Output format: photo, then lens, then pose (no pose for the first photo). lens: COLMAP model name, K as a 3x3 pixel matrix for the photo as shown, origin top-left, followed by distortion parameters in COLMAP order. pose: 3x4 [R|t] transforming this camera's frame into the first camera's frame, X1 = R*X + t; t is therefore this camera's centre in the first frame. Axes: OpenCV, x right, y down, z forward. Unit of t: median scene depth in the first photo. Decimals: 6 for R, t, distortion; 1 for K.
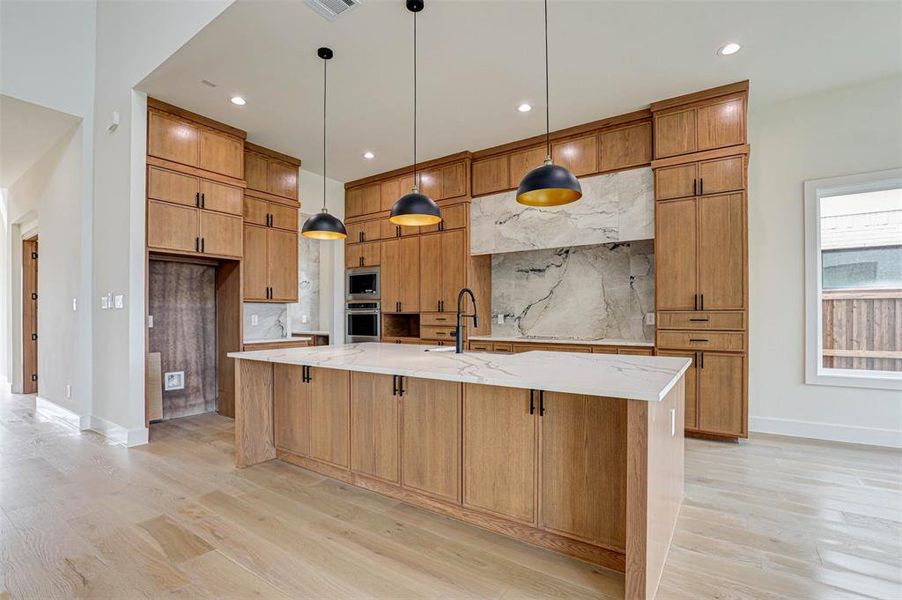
lens RADIAL K [[419.6, 0, 445.4], [0, 419.6, 315.3], [0, 0, 1]] dist [-0.033000, 0.000252]
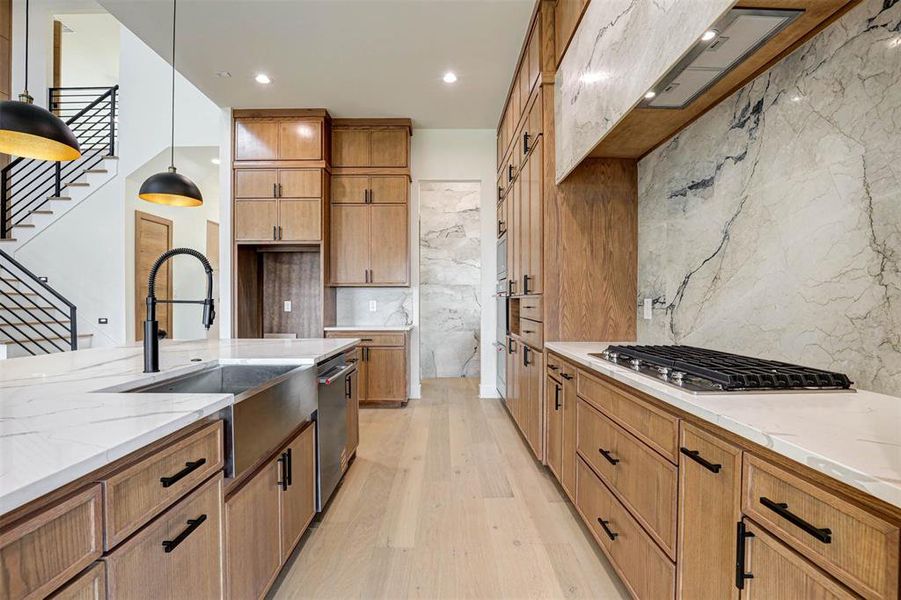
lens RADIAL K [[411.8, 0, 448.5], [0, 411.8, 303.0], [0, 0, 1]] dist [-0.027074, 0.001887]
pose [[0.580879, 0.003623, -0.813982, 0.412699], [0.000737, 0.999987, 0.004977, 0.000633], [0.813990, -0.003491, 0.580869, 0.623850]]
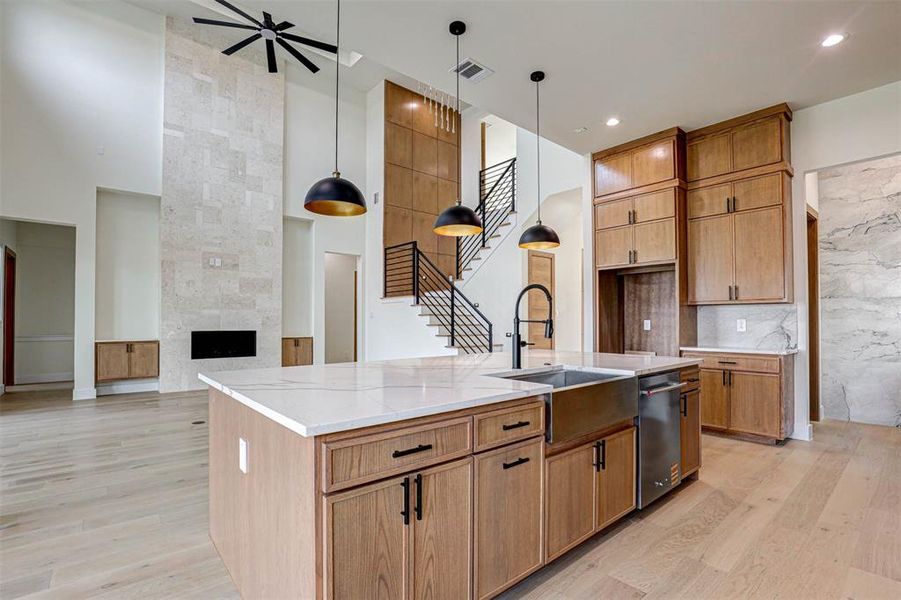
lens RADIAL K [[419.1, 0, 445.0], [0, 419.1, 315.3], [0, 0, 1]] dist [-0.033000, 0.000252]
pose [[-0.256855, -0.010223, -0.966396, 0.512822], [0.001320, 0.999939, -0.010928, -0.000849], [0.966449, -0.004082, -0.256826, 0.663575]]
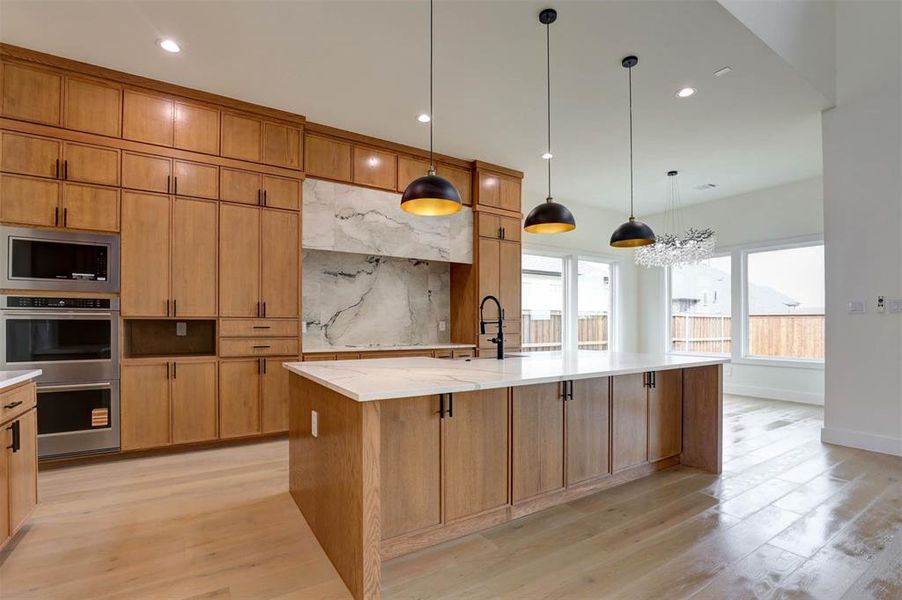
lens RADIAL K [[432.0, 0, 452.8], [0, 432.0, 320.9], [0, 0, 1]] dist [-0.019609, 0.000011]
pose [[0.378324, 0.007589, 0.925642, -0.615995], [-0.003680, 0.999971, -0.006694, 0.001547], [-0.925666, -0.000874, 0.378341, 0.439214]]
